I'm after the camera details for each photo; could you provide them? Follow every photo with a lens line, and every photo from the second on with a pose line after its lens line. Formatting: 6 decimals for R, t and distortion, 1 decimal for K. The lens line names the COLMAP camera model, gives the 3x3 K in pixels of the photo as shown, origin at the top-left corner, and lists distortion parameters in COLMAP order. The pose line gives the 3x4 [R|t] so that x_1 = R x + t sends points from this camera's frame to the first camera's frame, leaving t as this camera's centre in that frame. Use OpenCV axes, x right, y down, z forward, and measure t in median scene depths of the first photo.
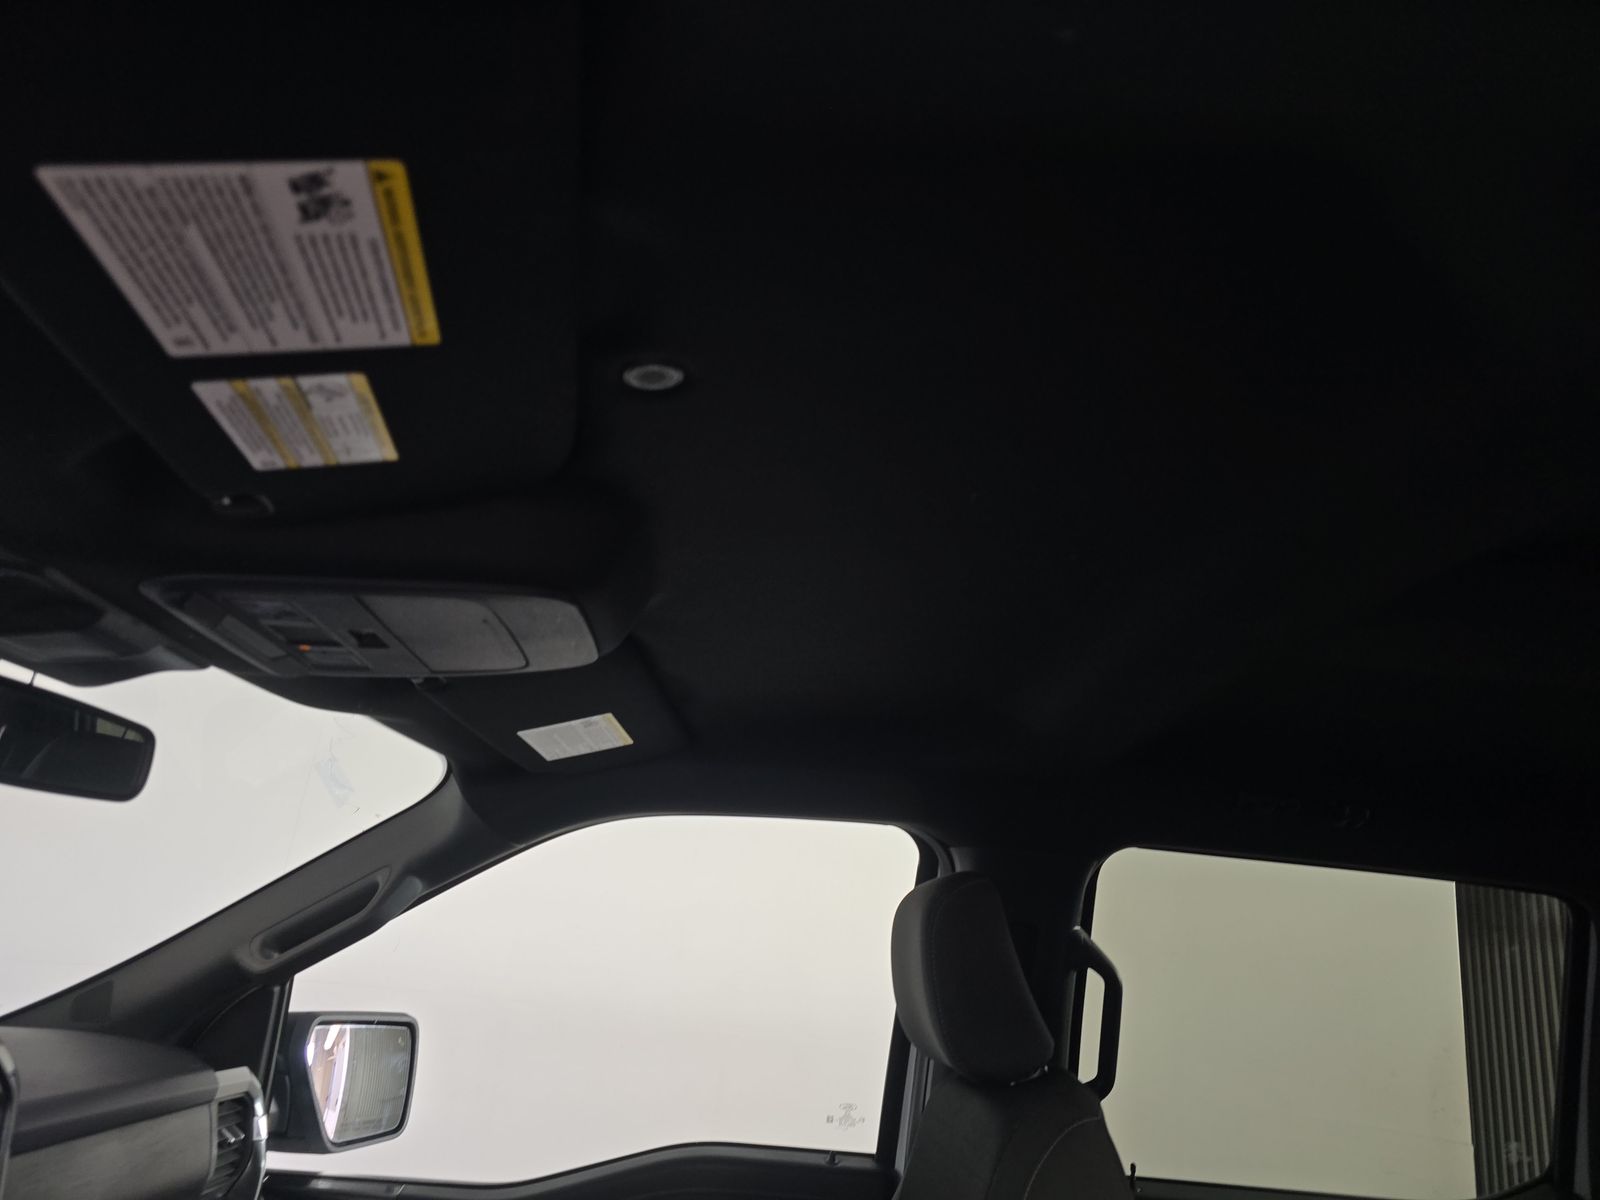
lens RADIAL K [[1070.7, 0, 784.9], [0, 1070.7, 604.0], [0, 0, 1]] dist [0.032334, -0.047285]
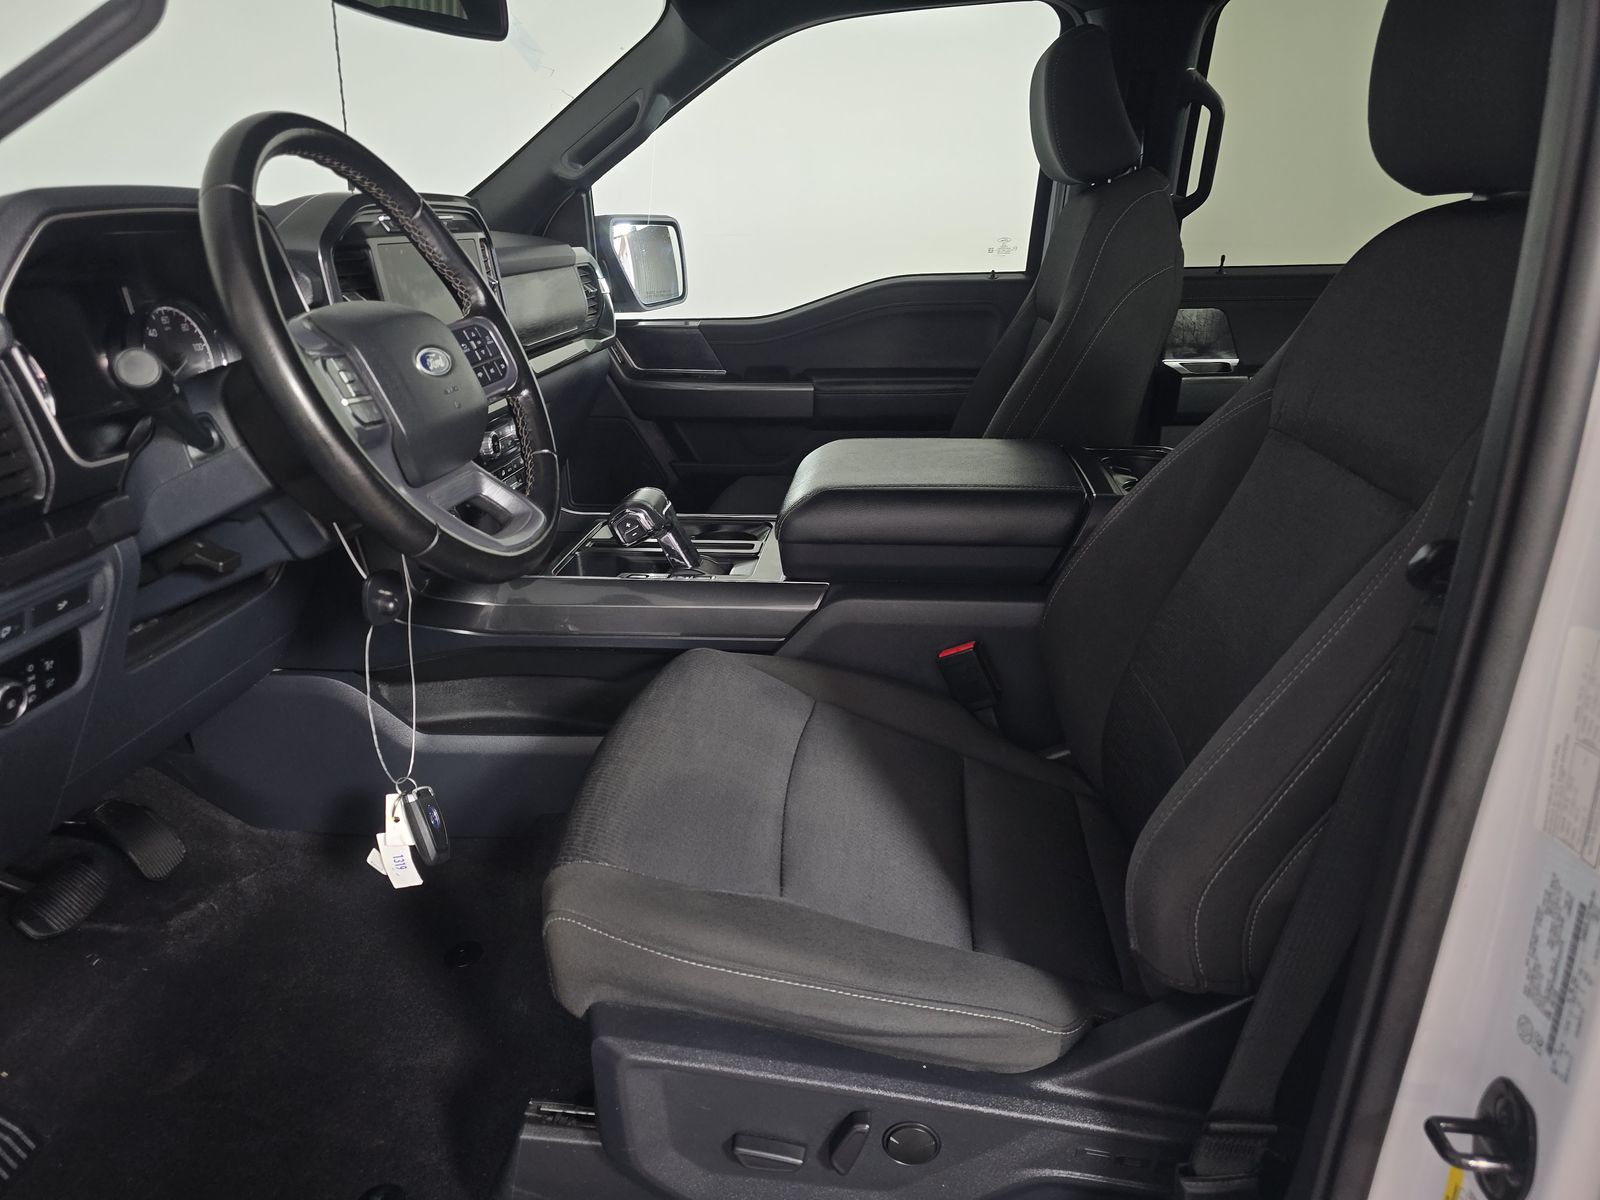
lens RADIAL K [[1070.7, 0, 784.9], [0, 1070.7, 604.0], [0, 0, 1]] dist [0.032334, -0.047285]
pose [[0.985570, -0.057626, -0.159158, -0.025701], [0.143226, 0.785019, 0.602686, -0.026317], [0.090212, -0.616785, 0.781945, -0.381600]]
